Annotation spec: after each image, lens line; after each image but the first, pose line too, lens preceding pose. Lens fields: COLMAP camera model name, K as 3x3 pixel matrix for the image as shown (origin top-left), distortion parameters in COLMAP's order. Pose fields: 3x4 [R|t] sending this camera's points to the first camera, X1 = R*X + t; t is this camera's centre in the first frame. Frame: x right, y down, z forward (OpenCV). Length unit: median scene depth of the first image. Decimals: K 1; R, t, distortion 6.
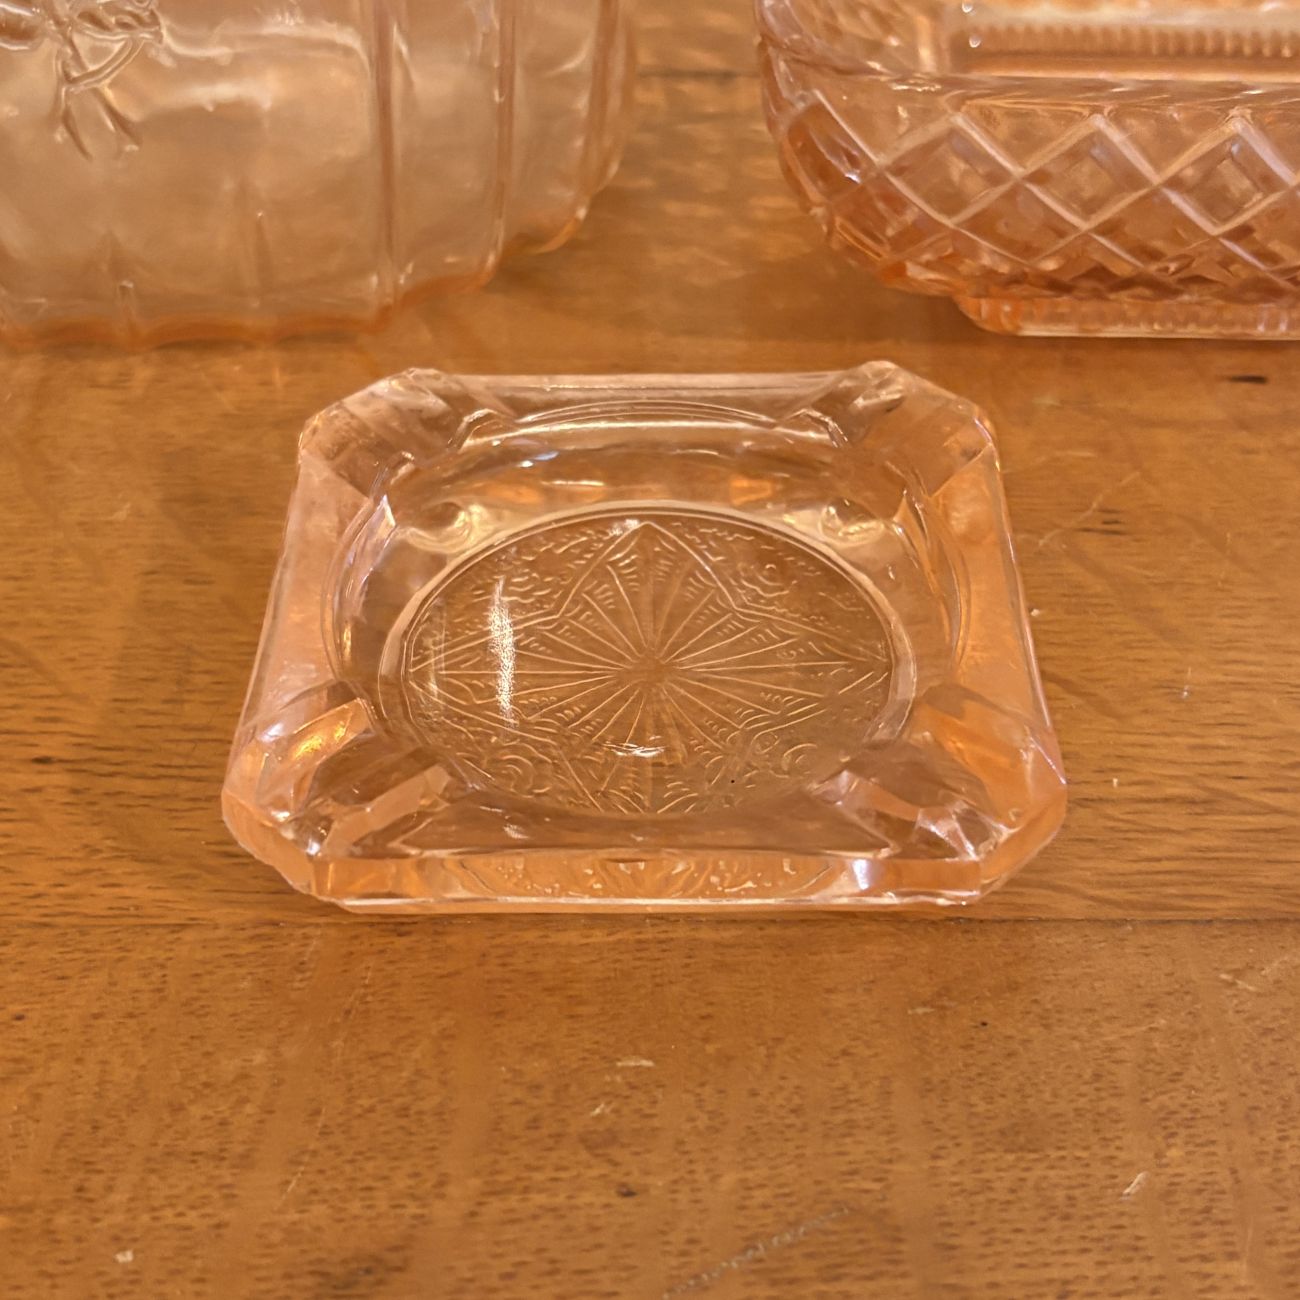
lens RADIAL K [[2074.7, 0, 653.4], [0, 2074.7, 645.1], [0, 0, 1]] dist [0.054272, 0.000000]
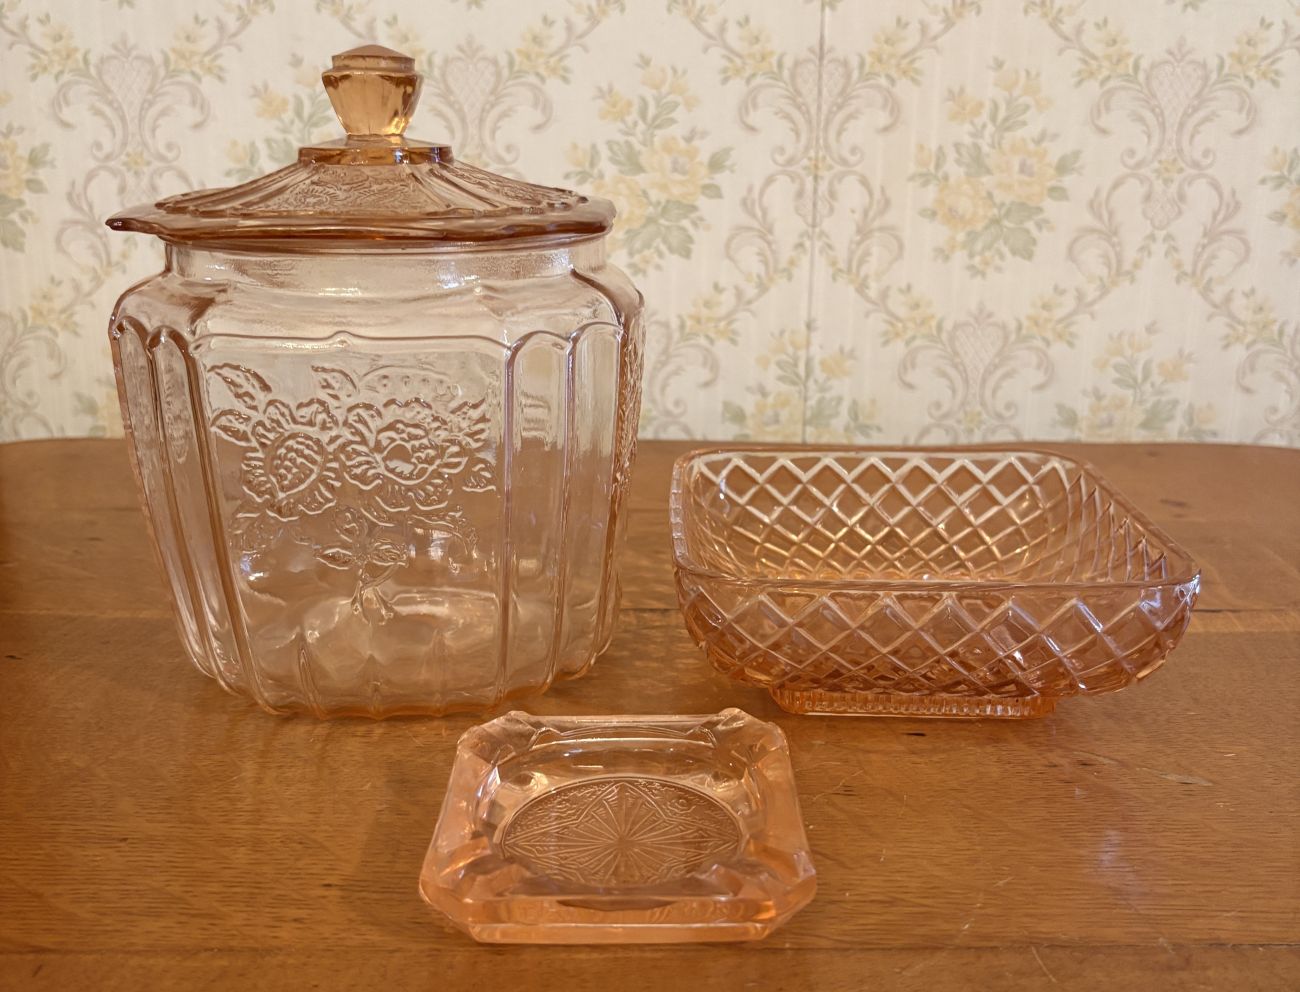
lens RADIAL K [[1318.0, 0, 651.5], [0, 1318.0, 508.2], [0, 0, 1]] dist [-0.003049, 0.000000]
pose [[0.999957, 0.002769, 0.008879, 0.013922], [0.001034, 0.915639, -0.402001, 0.221905], [-0.009243, 0.401993, 0.915596, -0.323471]]
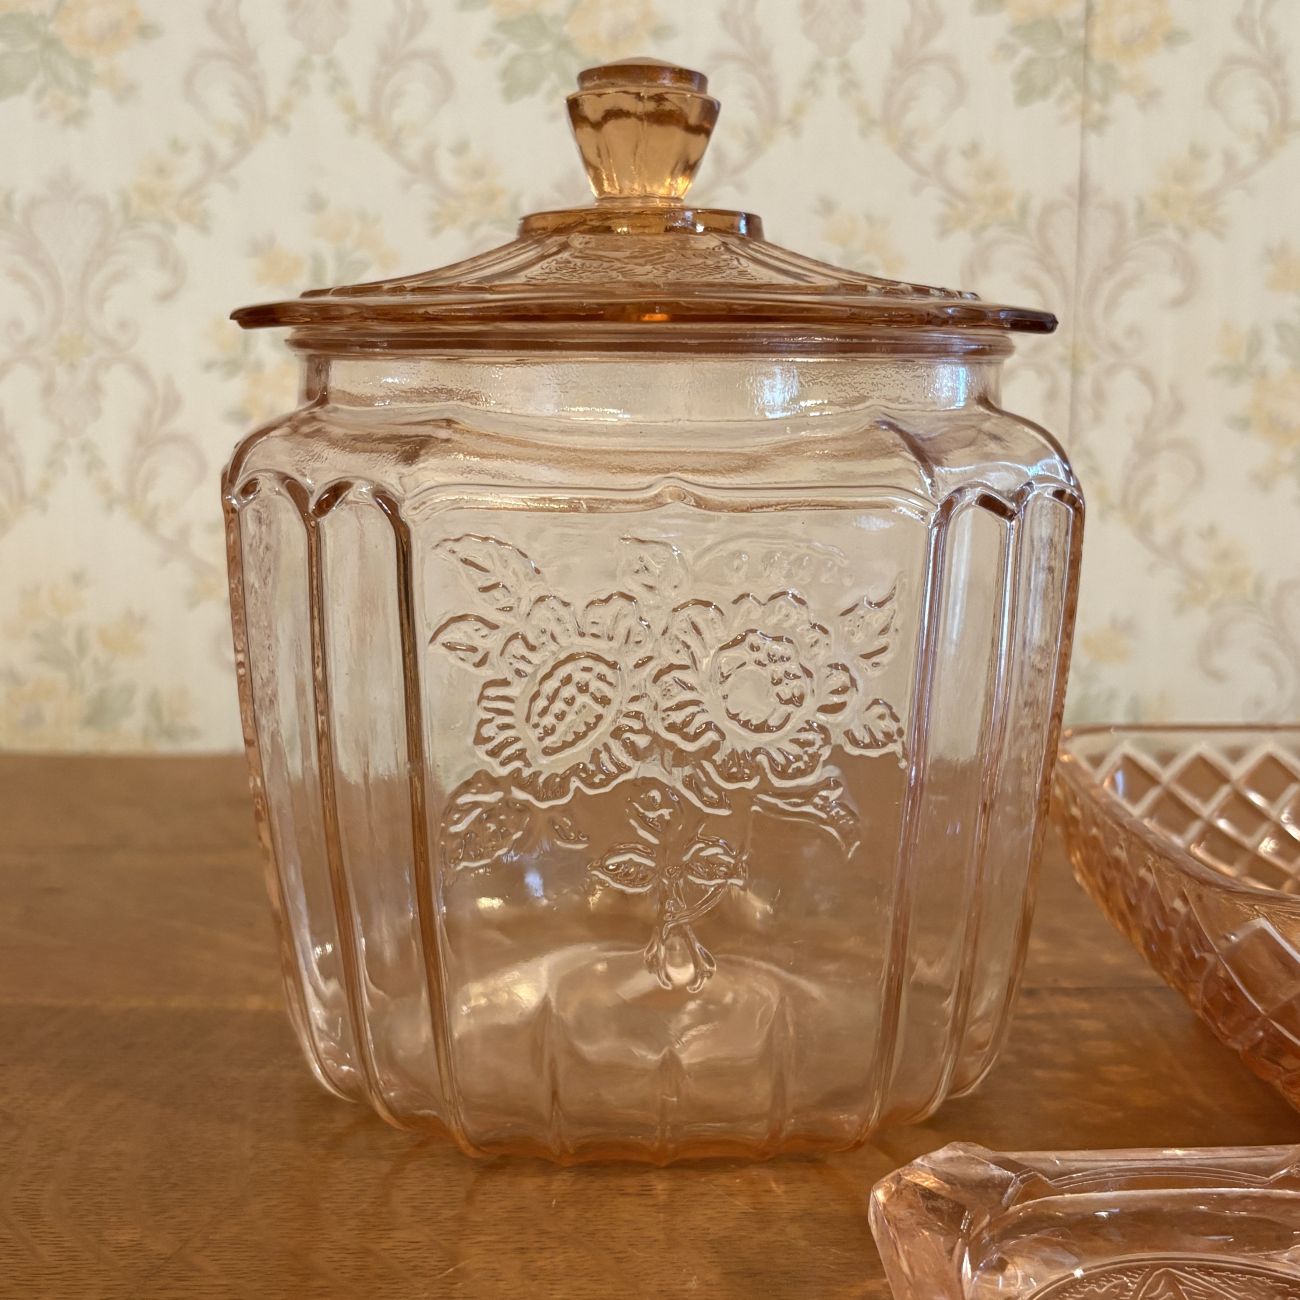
lens RADIAL K [[1811.0, 0, 646.7], [0, 1811.0, 642.6], [0, 0, 1]] dist [0.015319, 0.000000]
pose [[0.999388, 0.001237, 0.034966, -0.338096], [0.017667, 0.844775, -0.534830, 0.184402], [-0.030200, 0.535121, 0.844236, -0.032542]]
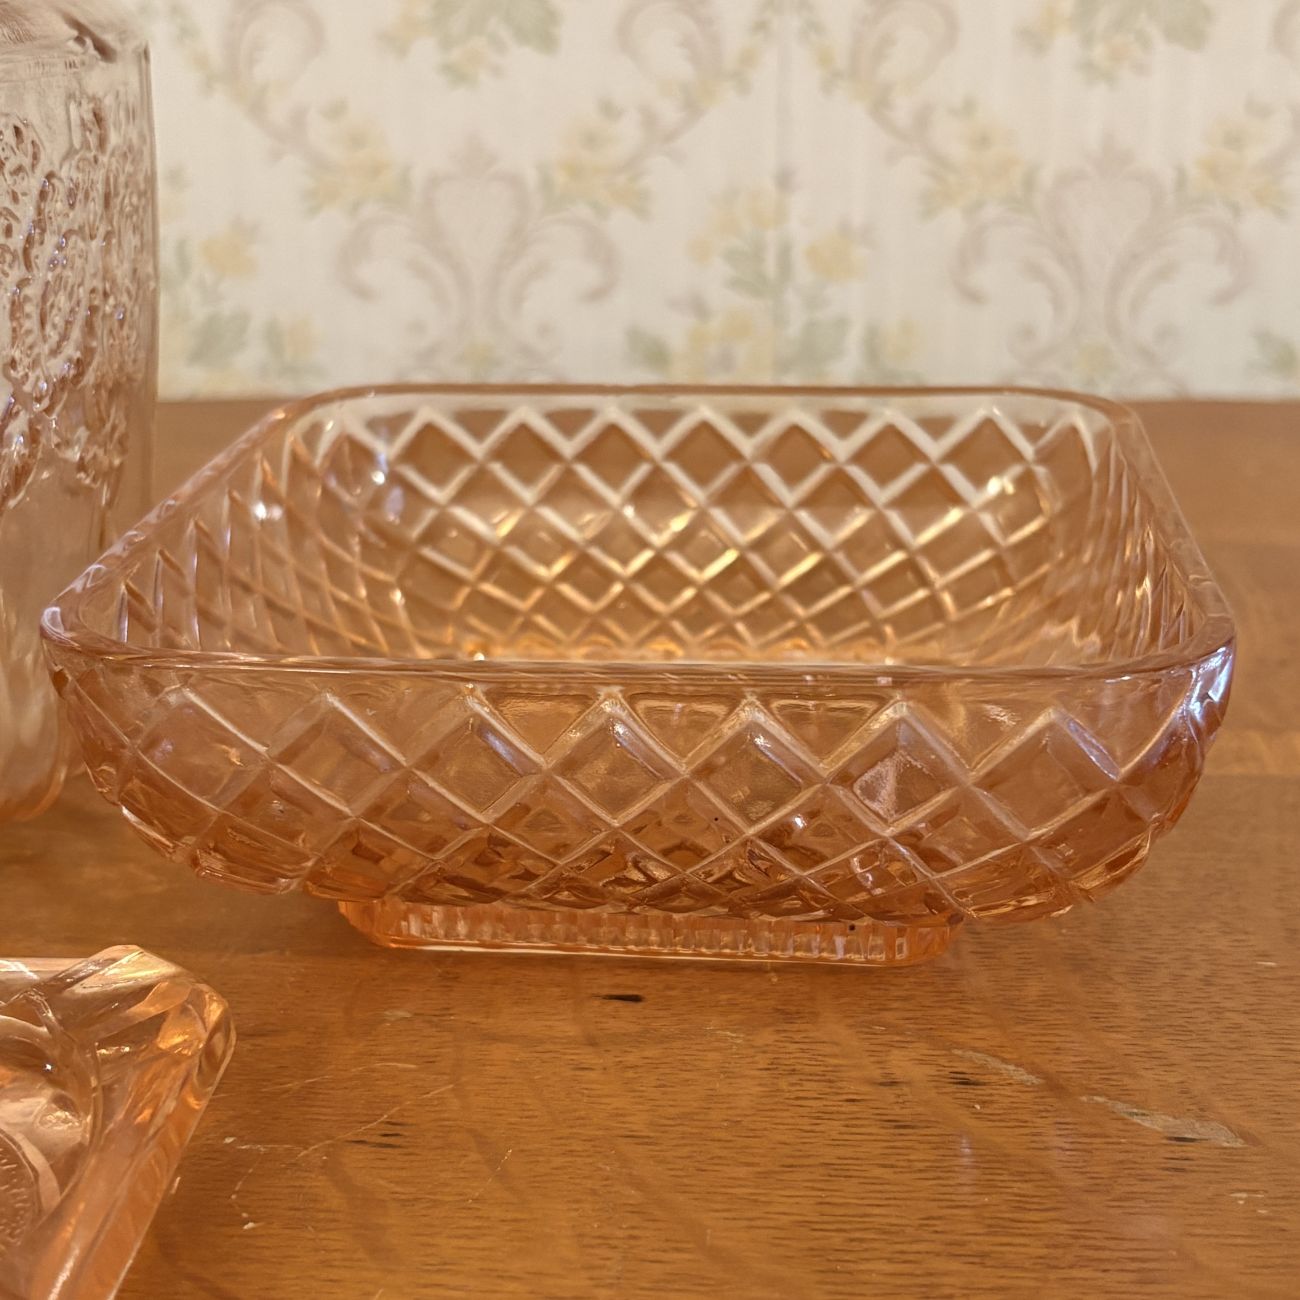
lens RADIAL K [[2074.7, 0, 661.9], [0, 2074.7, 654.7], [0, 0, 1]] dist [0.054272, 0.000000]
pose [[0.997819, 0.012978, -0.064715, 0.419030], [-0.034987, 0.935400, -0.351857, 0.063810], [0.055968, 0.353354, 0.933814, 0.091666]]
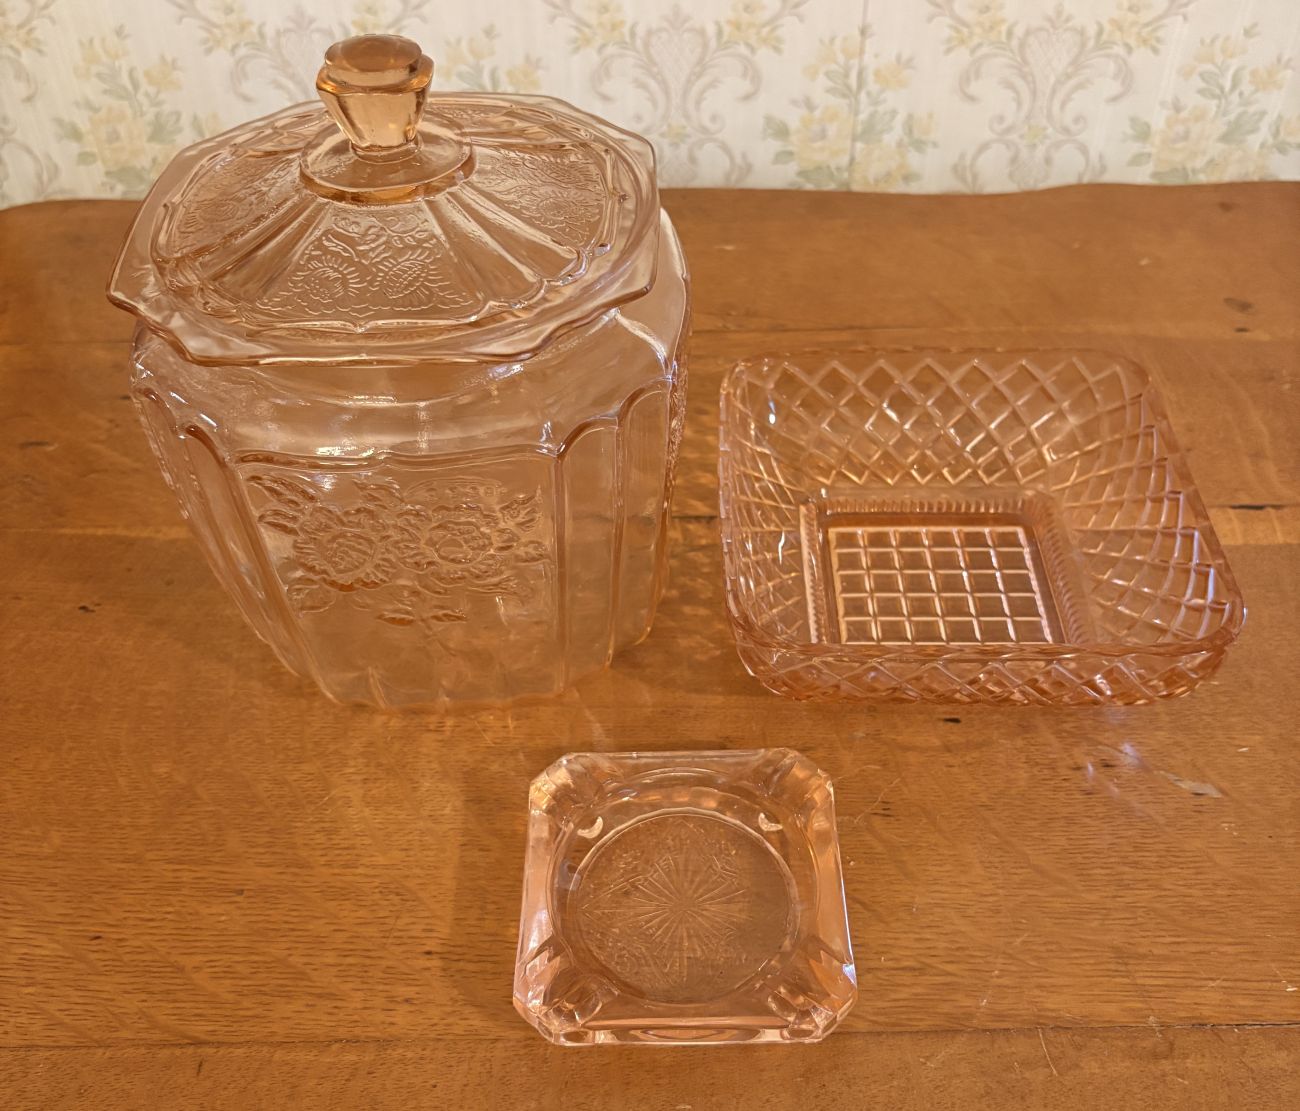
lens RADIAL K [[1321.2, 0, 658.7], [0, 1321.2, 548.5], [0, 0, 1]] dist [-0.005893, 0.000000]
pose [[0.999897, -0.014125, -0.002644, -0.020101], [0.014218, 0.999123, 0.039385, -0.426986], [0.002086, -0.039418, 0.999221, -0.445154]]
